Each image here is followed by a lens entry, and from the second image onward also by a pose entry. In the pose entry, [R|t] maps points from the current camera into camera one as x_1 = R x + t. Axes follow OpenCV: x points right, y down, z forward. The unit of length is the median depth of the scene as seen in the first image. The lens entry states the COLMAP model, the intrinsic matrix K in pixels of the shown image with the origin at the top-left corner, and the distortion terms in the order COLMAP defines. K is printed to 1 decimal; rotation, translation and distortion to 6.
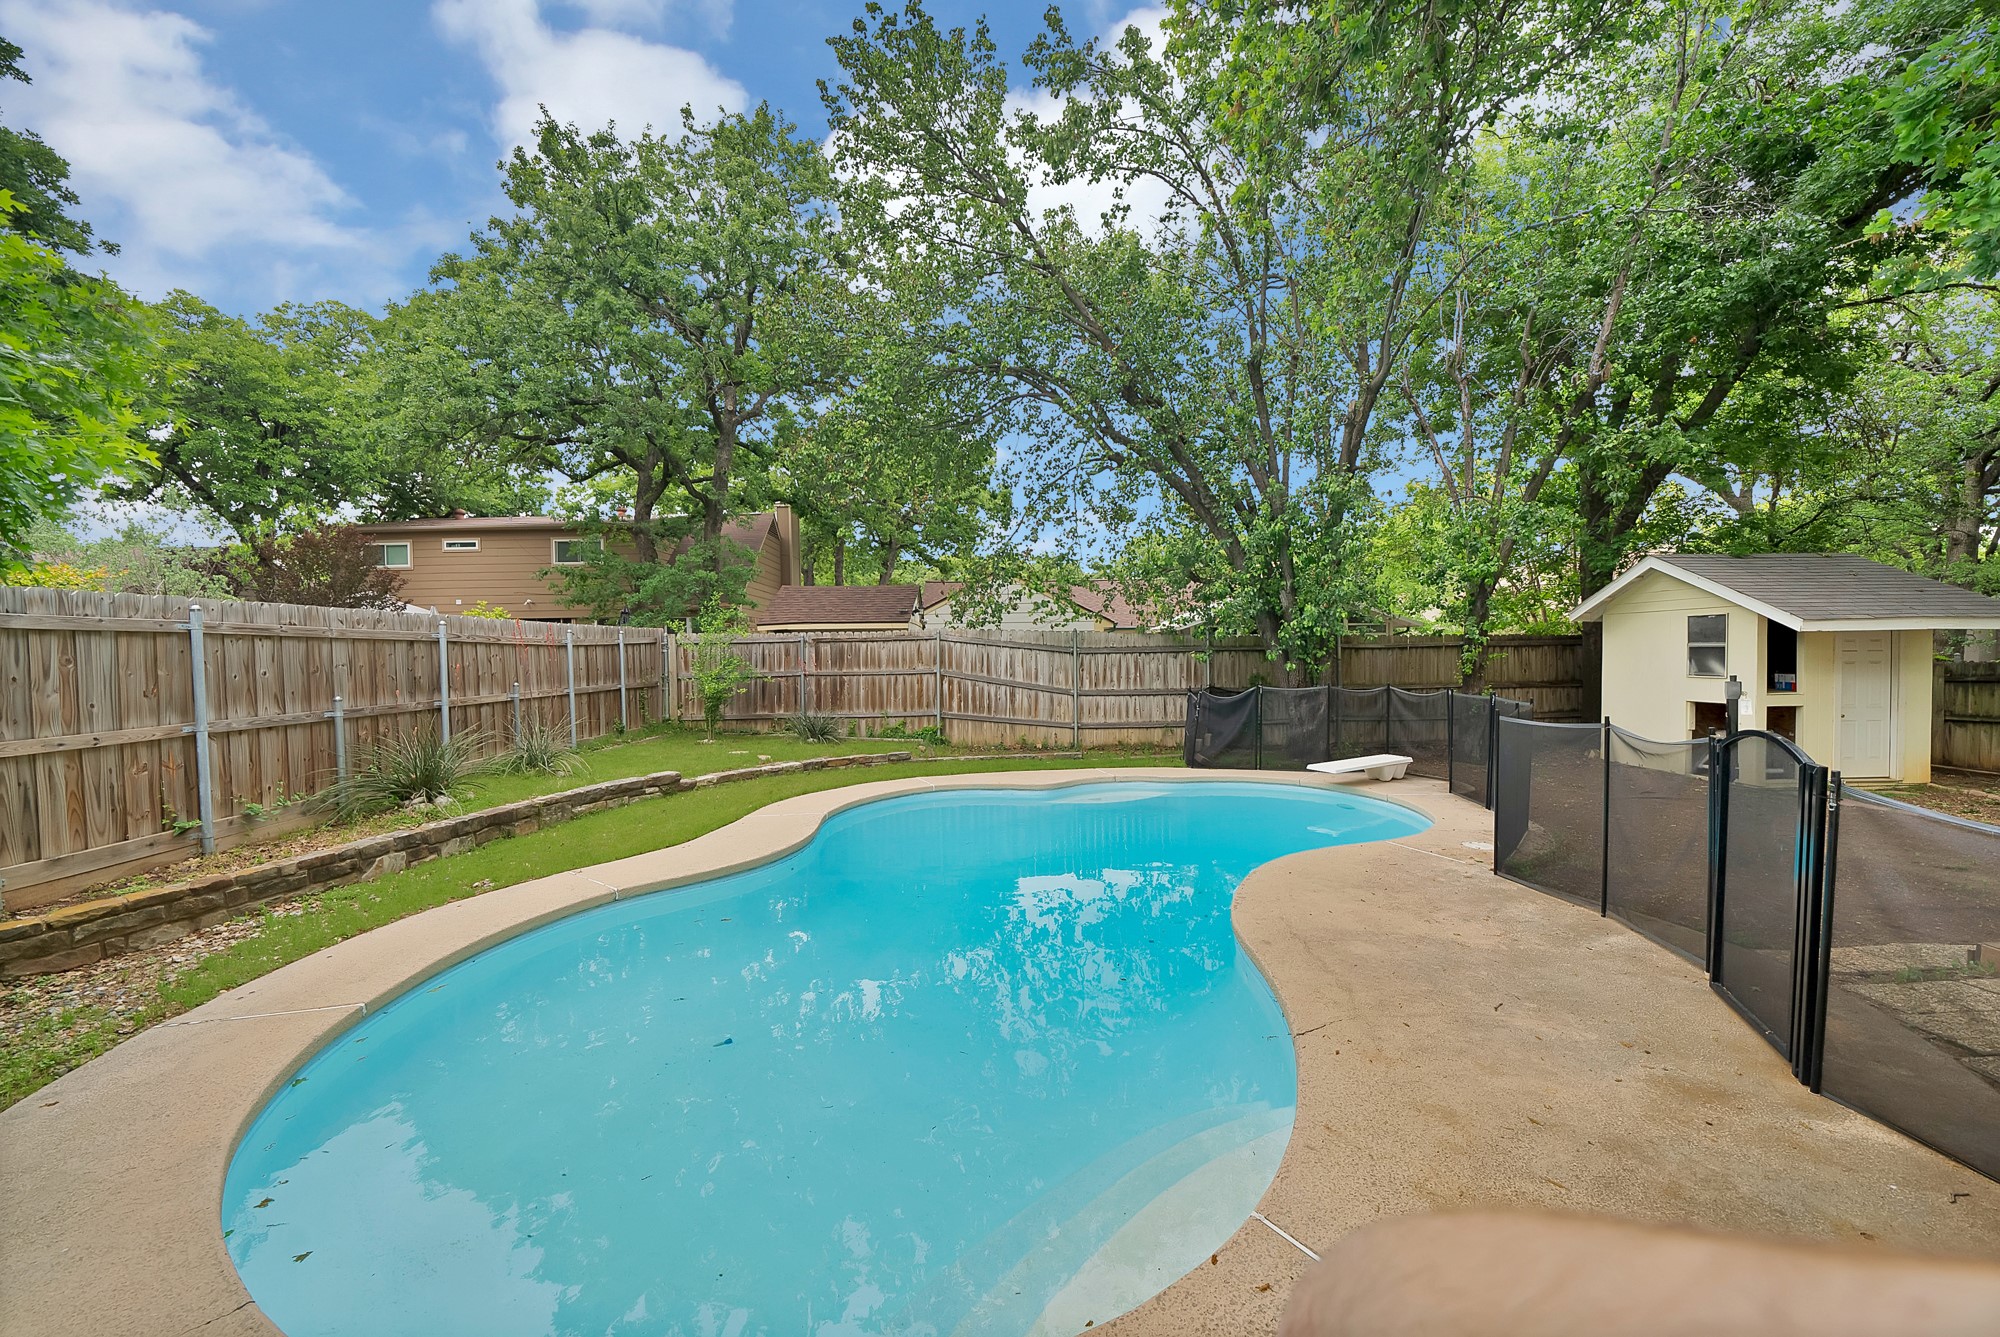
lens RADIAL K [[711.4, 0, 985.6], [0, 711.4, 672.5], [0, 0, 1]] dist [-0.017763, 0.000535]
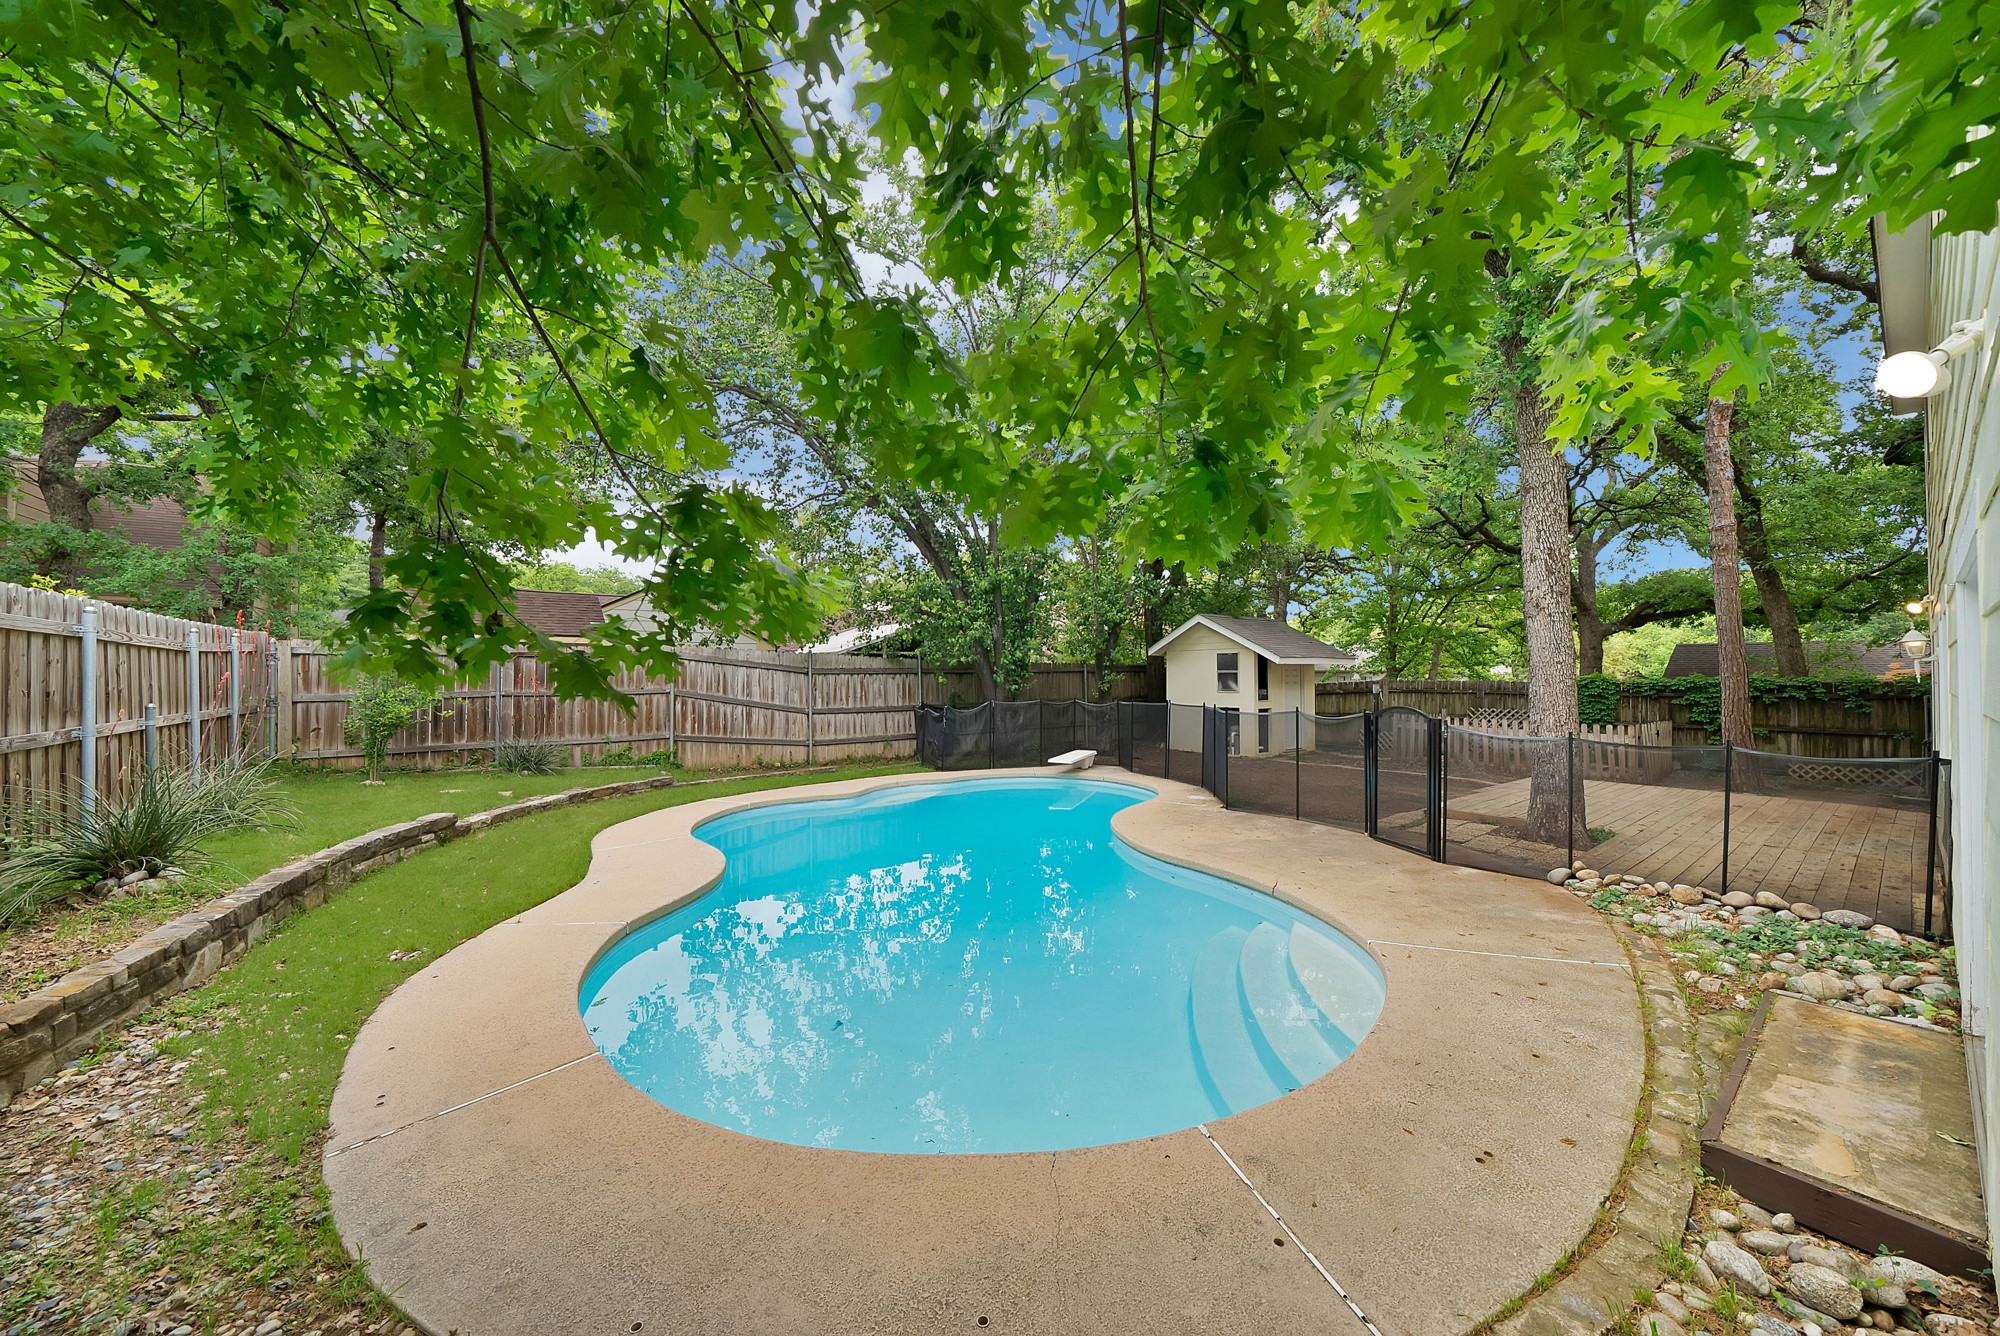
lens RADIAL K [[711.4, 0, 985.6], [0, 711.4, 672.0], [0, 0, 1]] dist [-0.017763, 0.000535]
pose [[0.814251, 0.013215, 0.580363, -0.270378], [0.008996, 0.999334, -0.035376, 0.010078], [-0.580444, 0.034025, 0.813589, -0.000010]]
